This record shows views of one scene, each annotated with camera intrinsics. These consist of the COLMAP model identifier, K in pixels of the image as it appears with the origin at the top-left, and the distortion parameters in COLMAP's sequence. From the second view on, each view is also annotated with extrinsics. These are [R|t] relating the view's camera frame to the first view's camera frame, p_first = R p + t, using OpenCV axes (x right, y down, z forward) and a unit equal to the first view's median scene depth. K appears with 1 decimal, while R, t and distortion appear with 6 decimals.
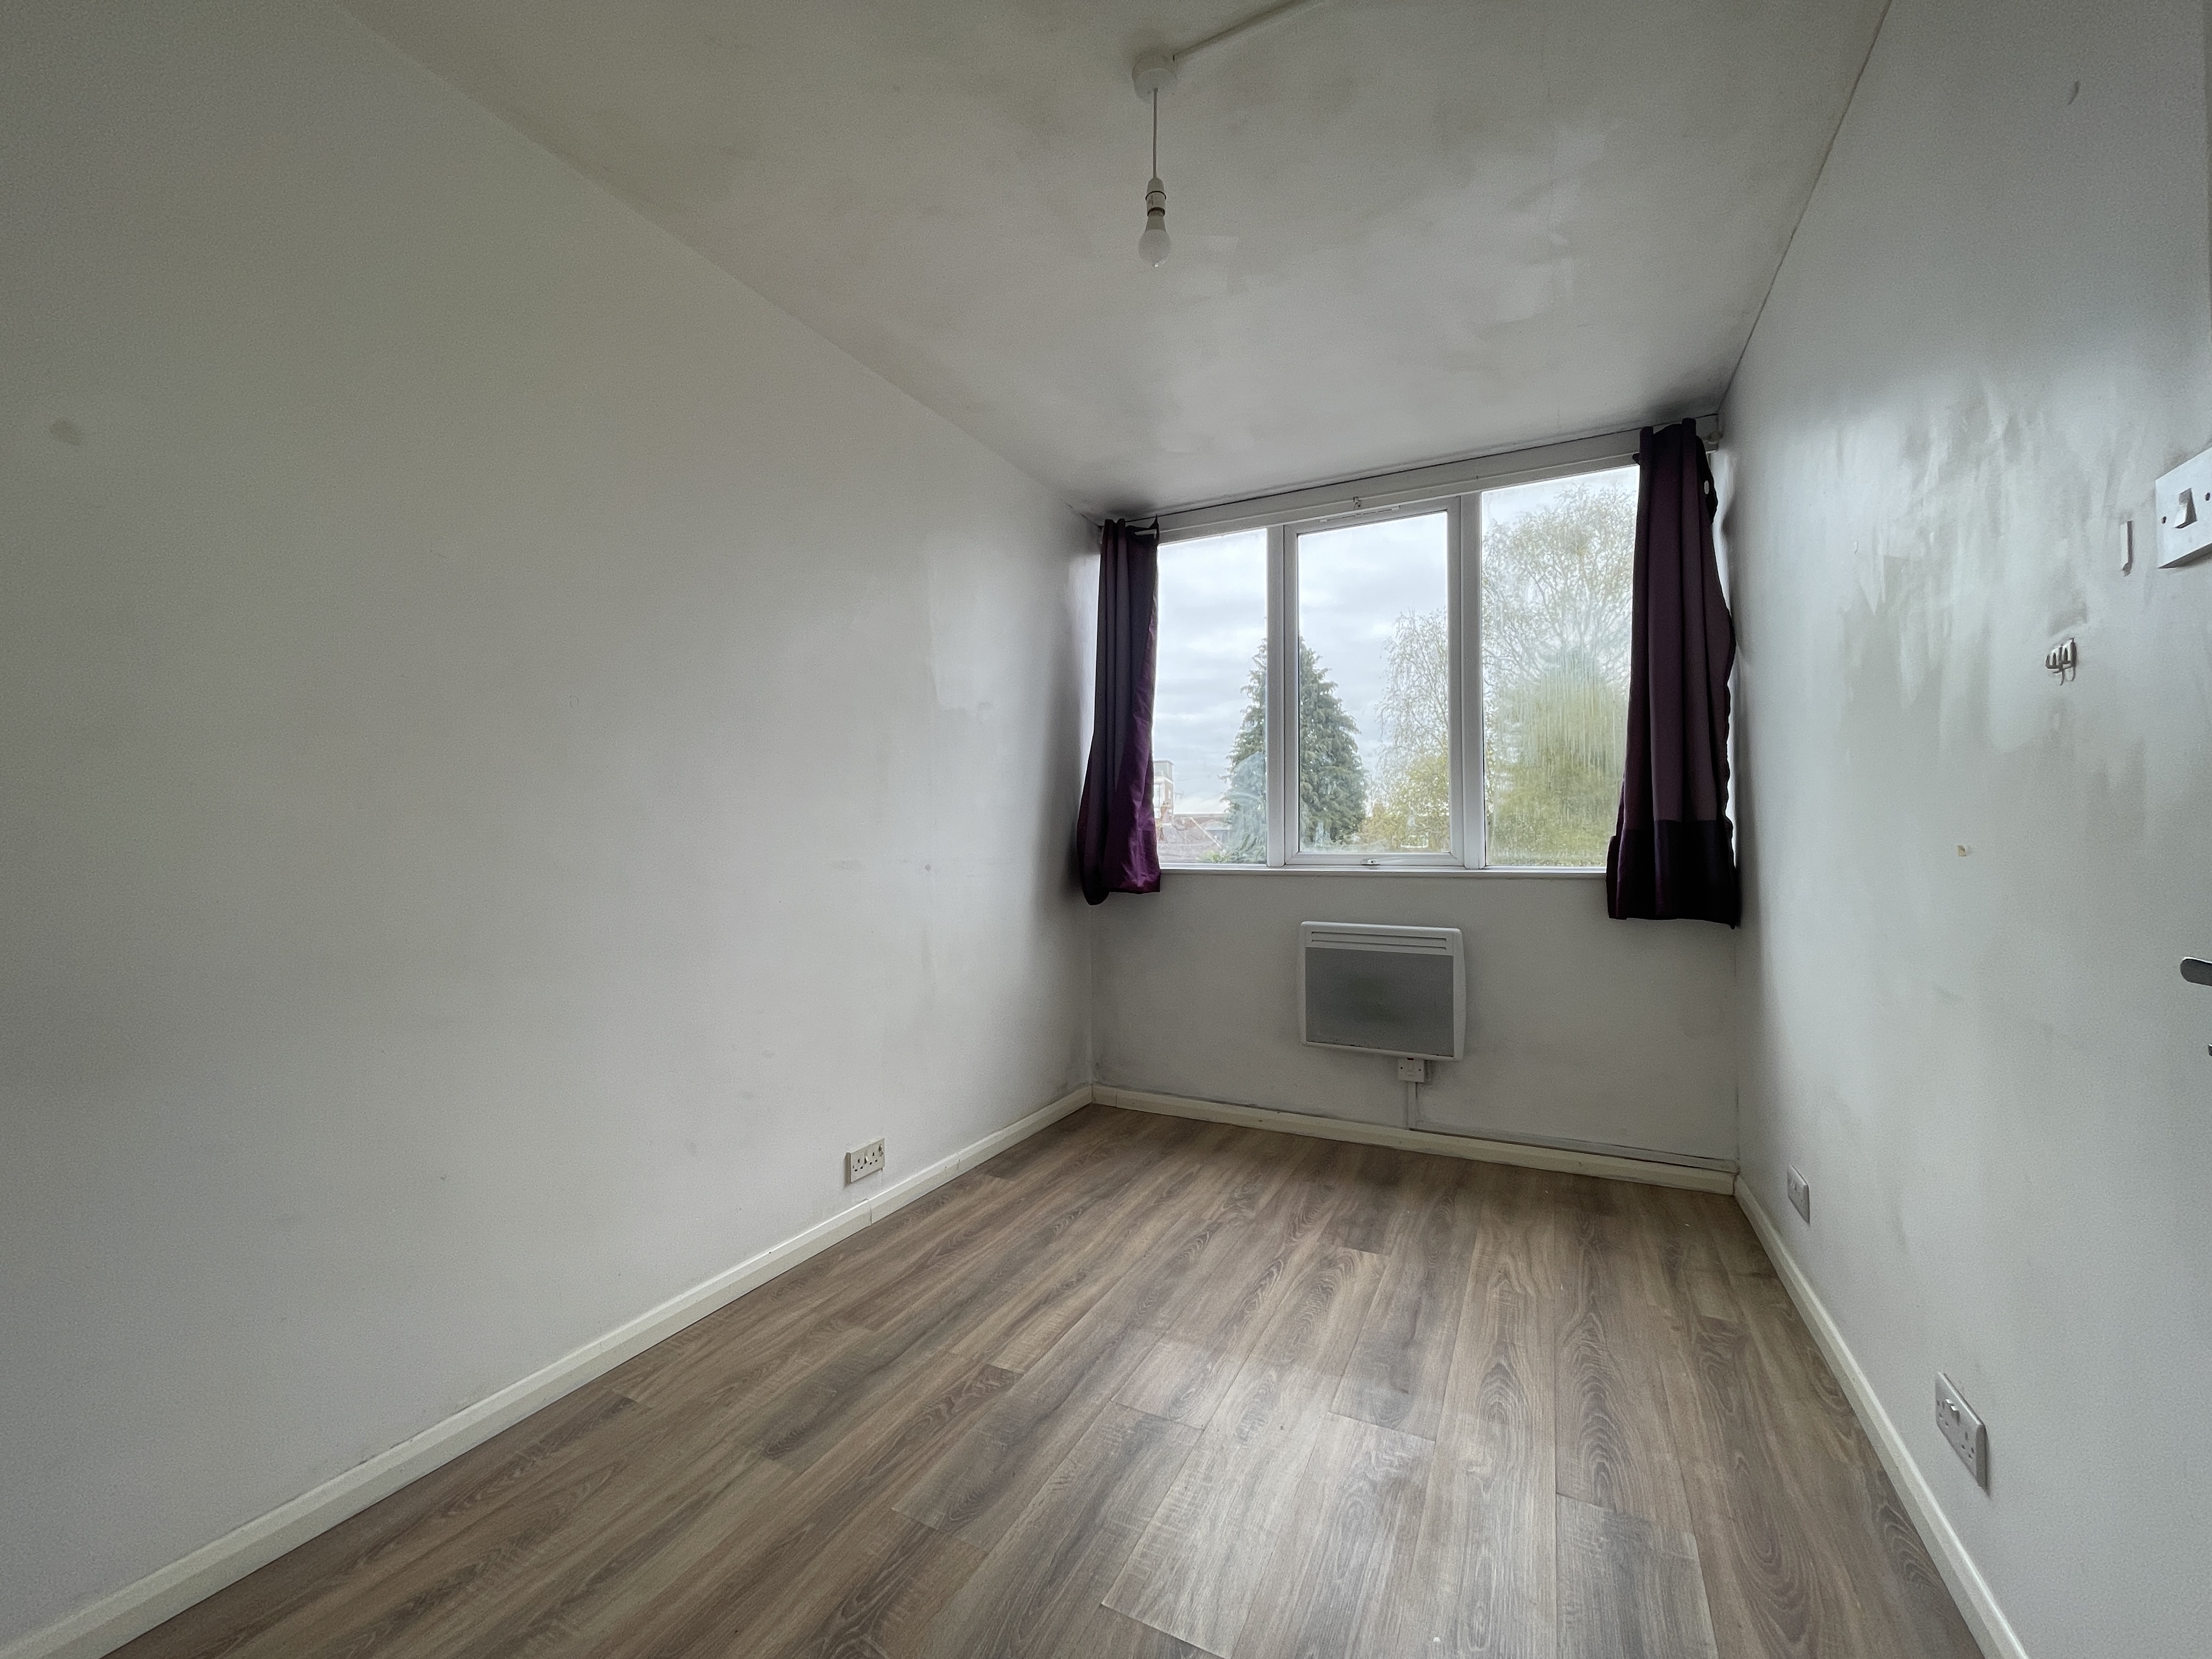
lens RADIAL K [[890.1, 0, 1100.8], [0, 890.1, 828.5], [0, 0, 1]] dist [-0.001309, 0.001077]
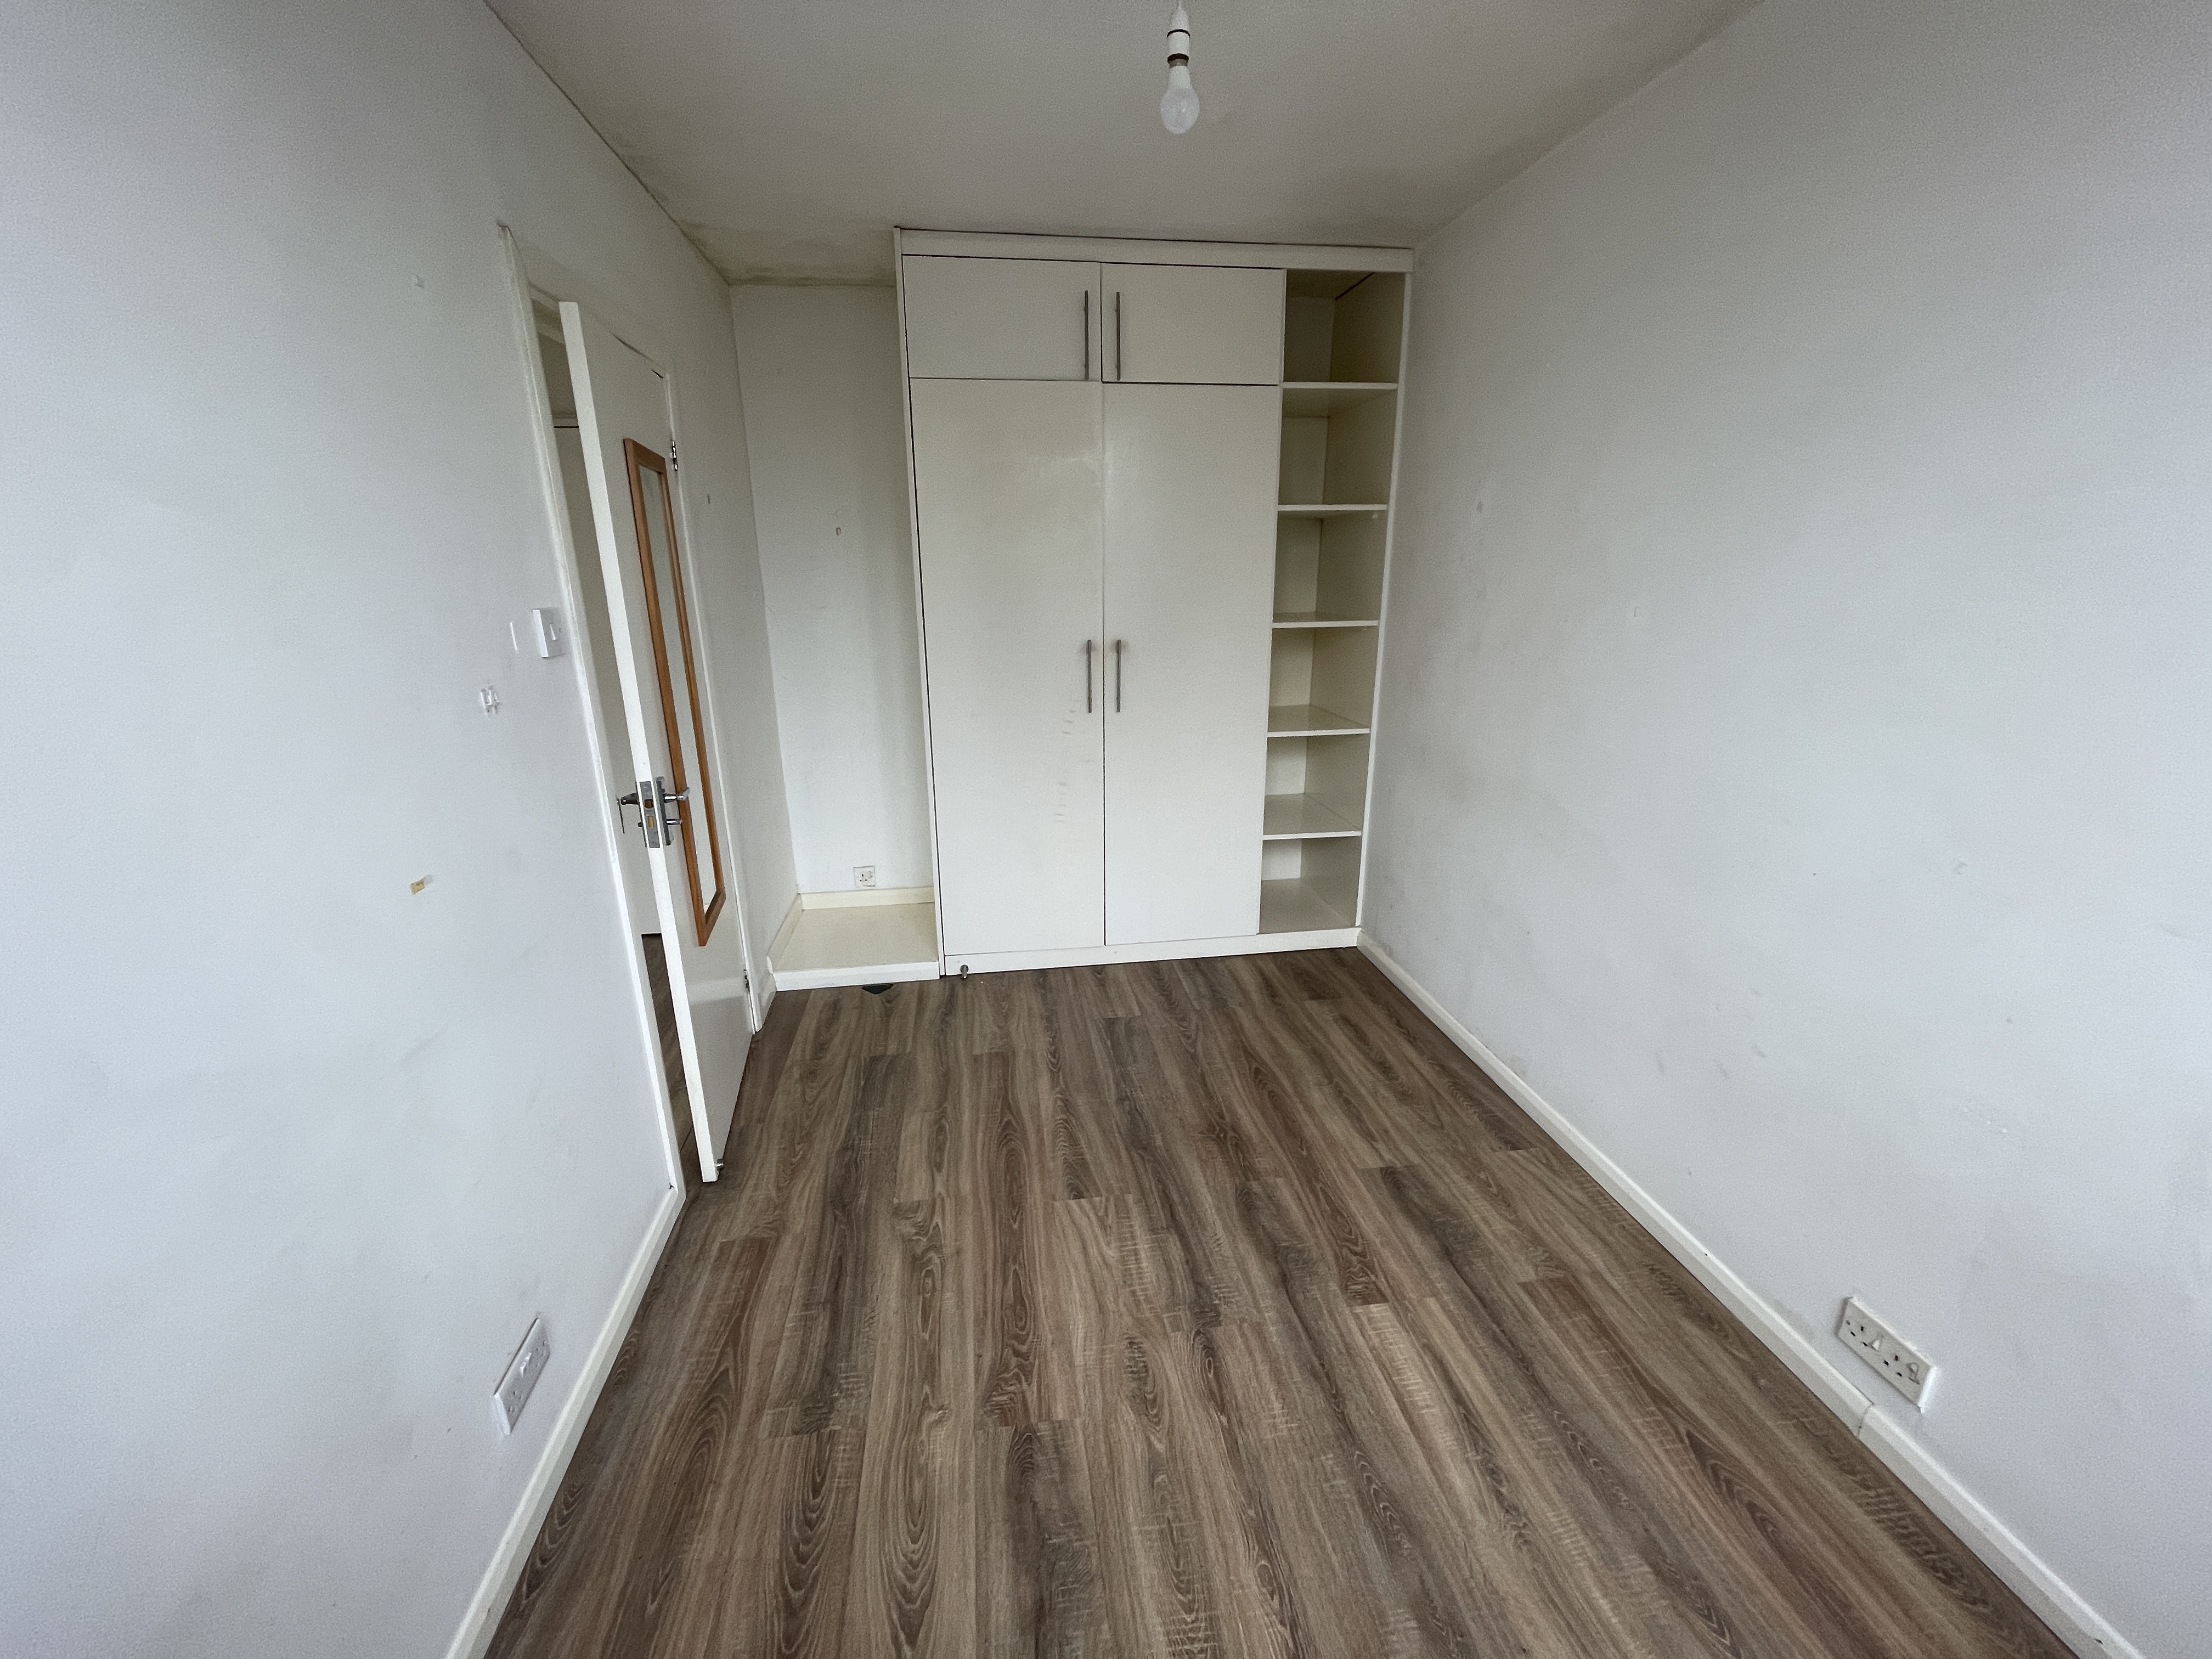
lens RADIAL K [[890.1, 0, 1106.3], [0, 890.1, 822.7], [0, 0, 1]] dist [-0.001309, 0.001077]
pose [[-0.814783, 0.171451, -0.553836, 0.558695], [0.021737, 0.963636, 0.266334, -0.184108], [0.579359, 0.204965, -0.788880, 1.398893]]
